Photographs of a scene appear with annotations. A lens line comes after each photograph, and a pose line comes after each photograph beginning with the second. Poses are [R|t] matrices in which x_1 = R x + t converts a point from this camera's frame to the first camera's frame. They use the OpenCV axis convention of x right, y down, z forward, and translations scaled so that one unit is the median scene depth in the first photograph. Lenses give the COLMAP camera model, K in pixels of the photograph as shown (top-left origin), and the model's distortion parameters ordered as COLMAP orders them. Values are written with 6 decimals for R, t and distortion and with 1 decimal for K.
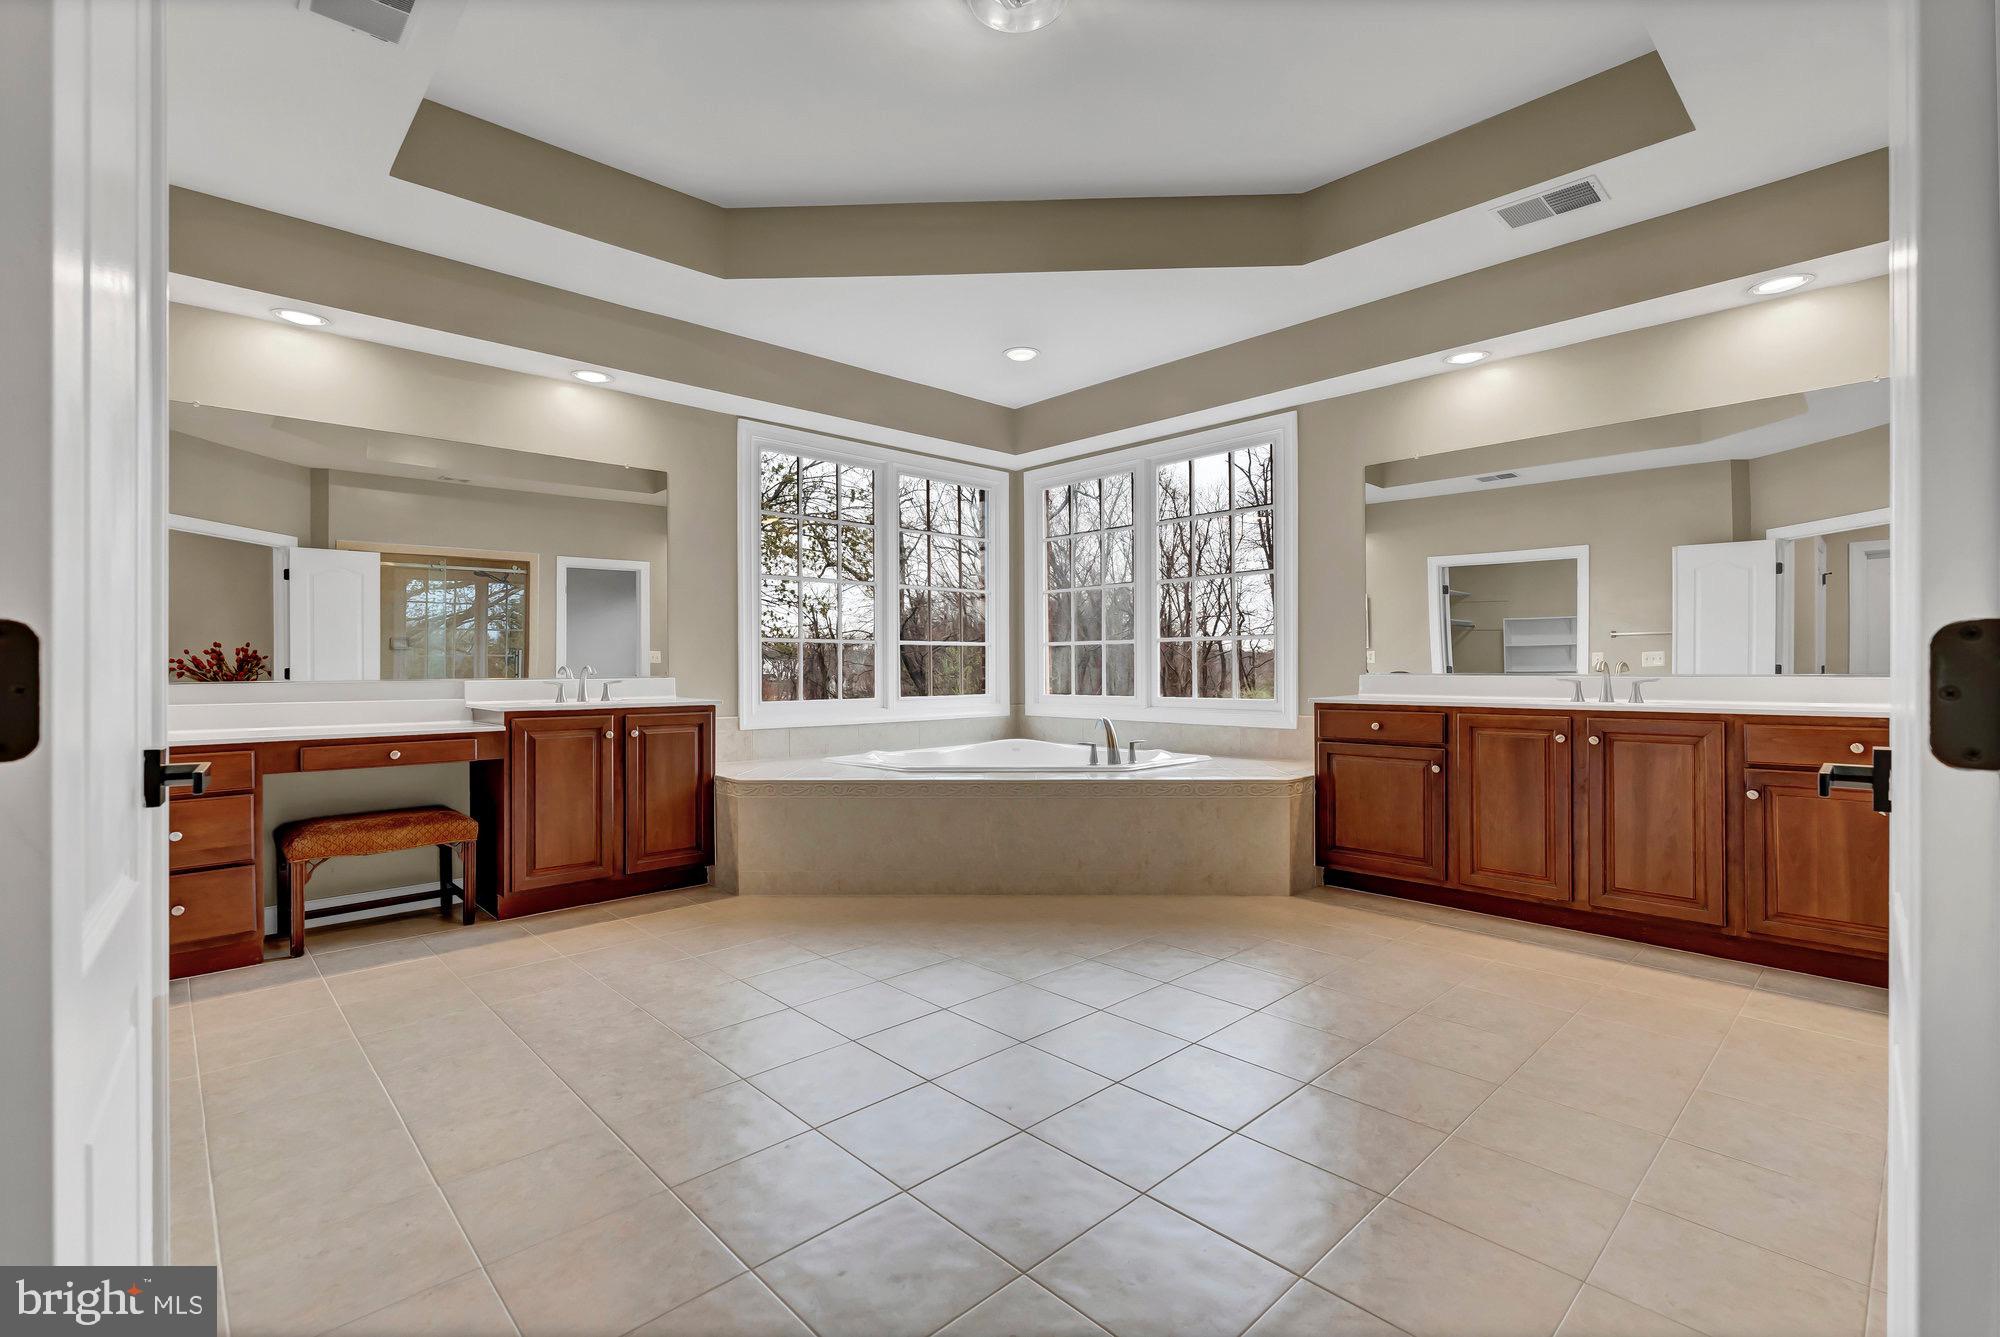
lens RADIAL K [[877.7, 0, 1000.0], [0, 877.7, 668.5], [0, 0, 1]] dist [-0.000770, 0.000097]
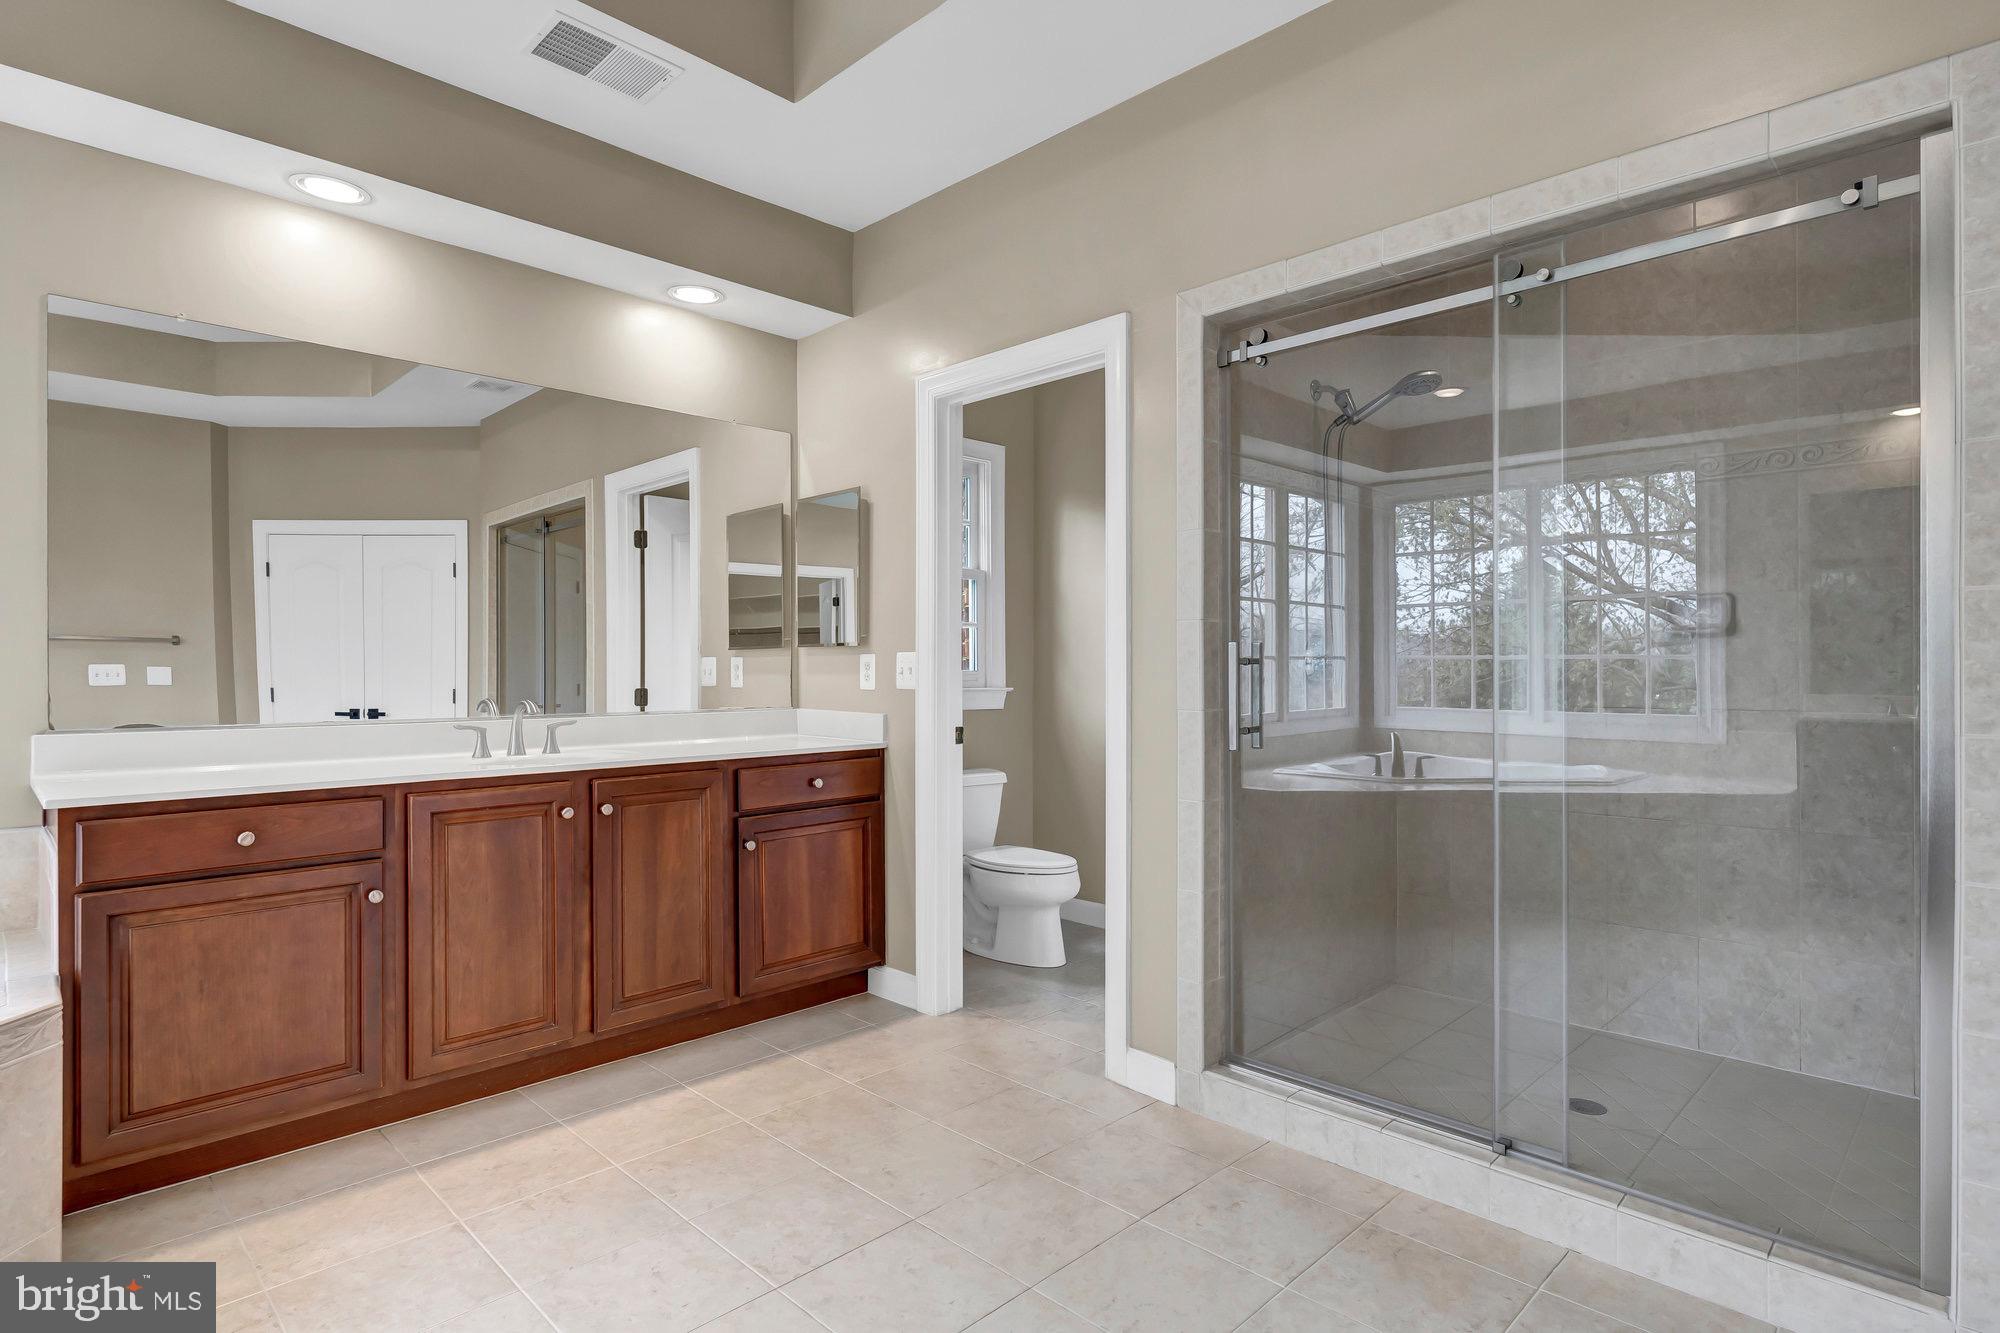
lens RADIAL K [[1050.5, 0, 1034.0], [0, 1050.5, 663.7], [0, 0, 1]] dist [-0.000420, 0.000123]
pose [[-0.046266, 0.008736, 0.998891, -0.190018], [0.004837, 0.999952, -0.008522, -0.026767], [-0.998917, 0.004438, -0.046306, 0.558704]]
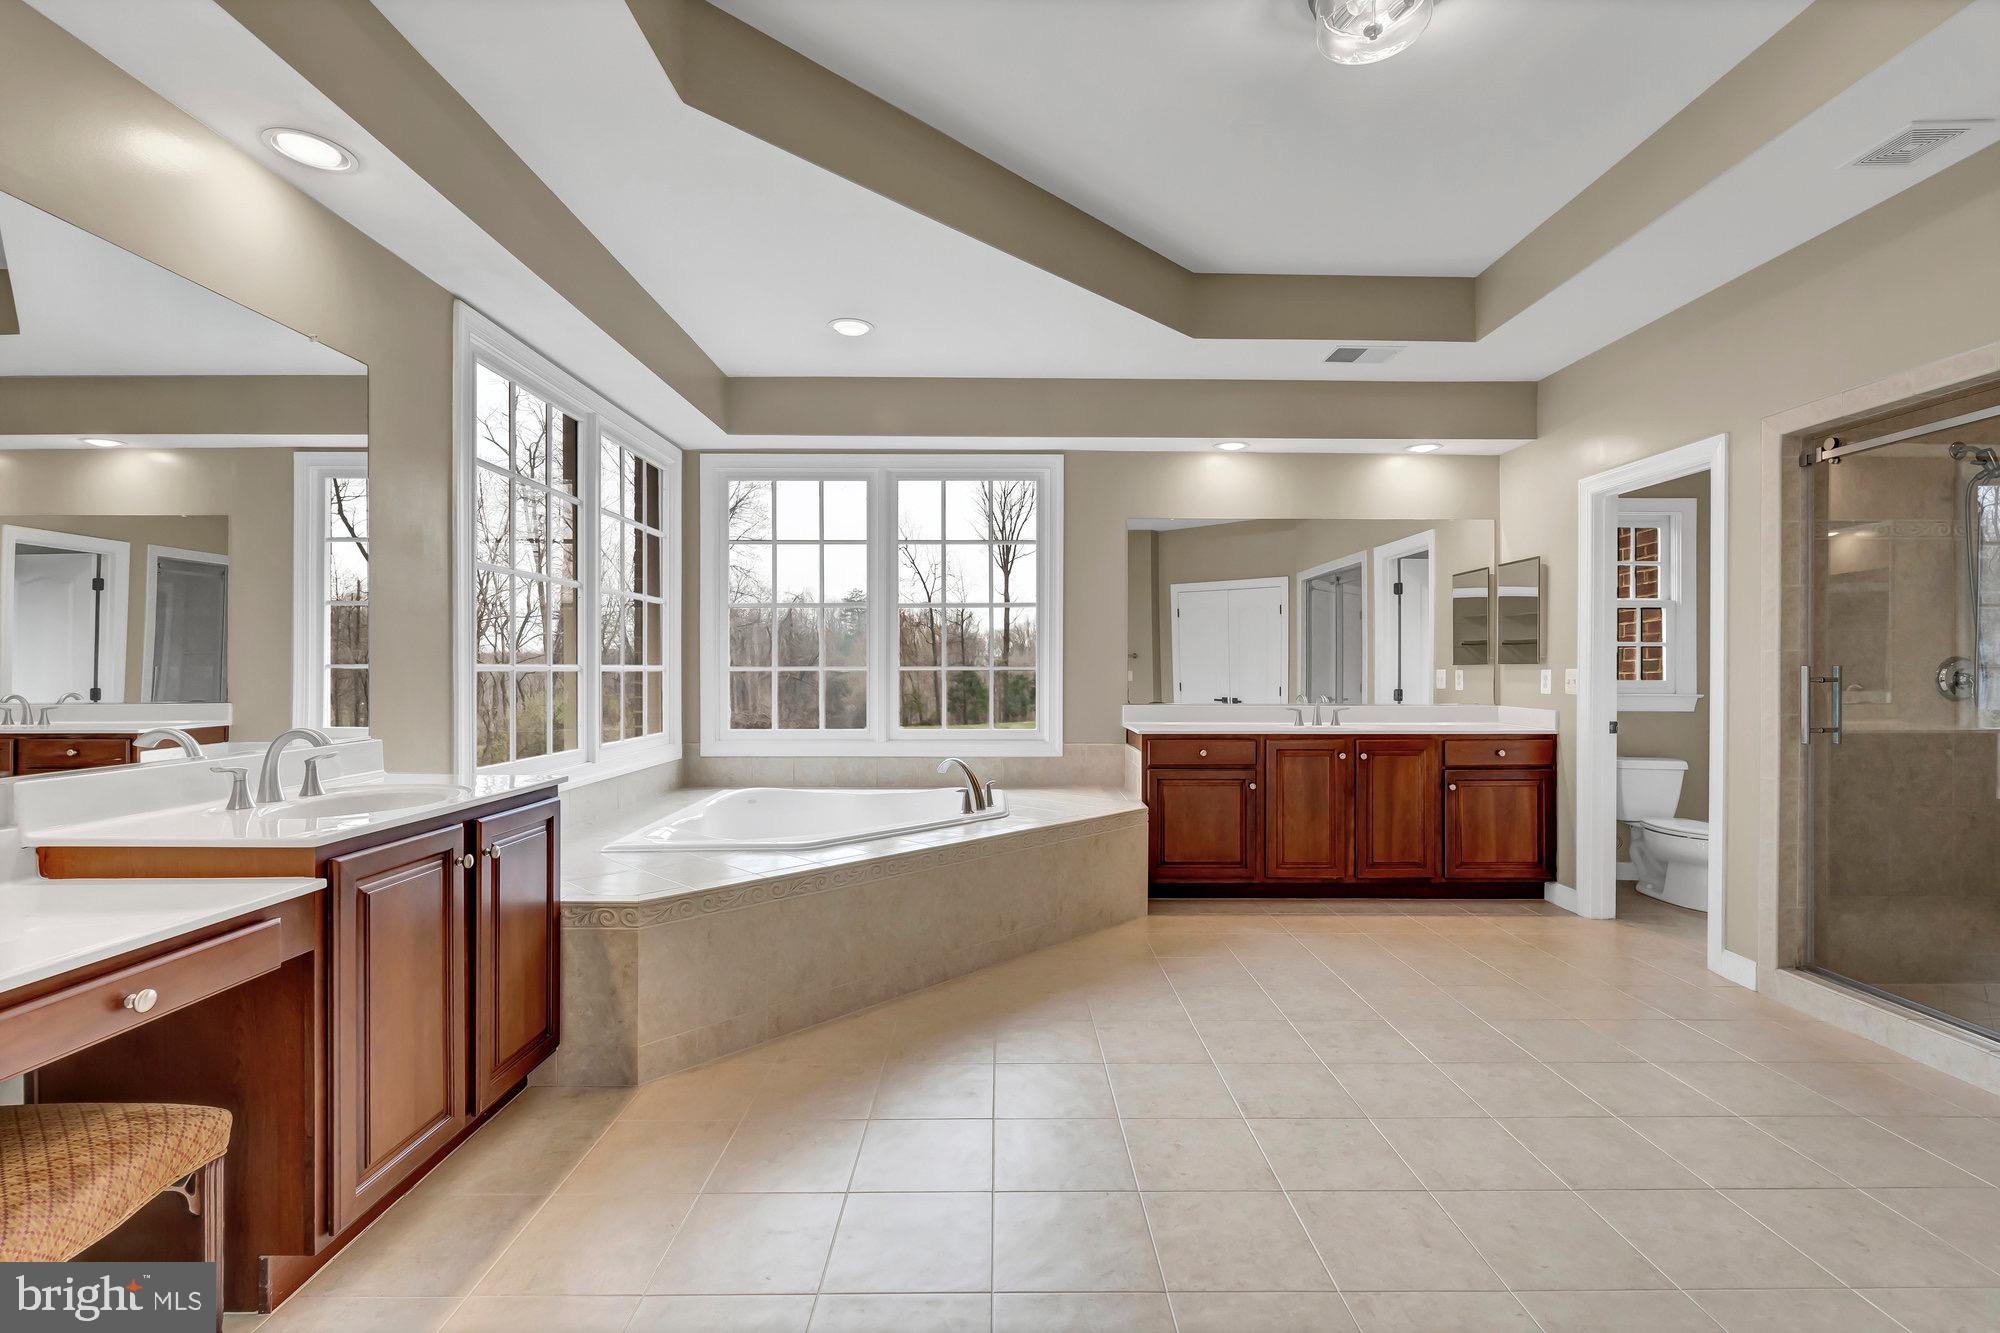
lens RADIAL K [[895.3, 0, 994.2], [0, 895.3, 673.6], [0, 0, 1]] dist [0.001149, 0.000041]
pose [[0.690318, 0.000929, 0.723506, -0.591861], [-0.002170, 0.999997, 0.000787, -0.037969], [-0.723503, -0.002114, 0.690318, 0.376888]]
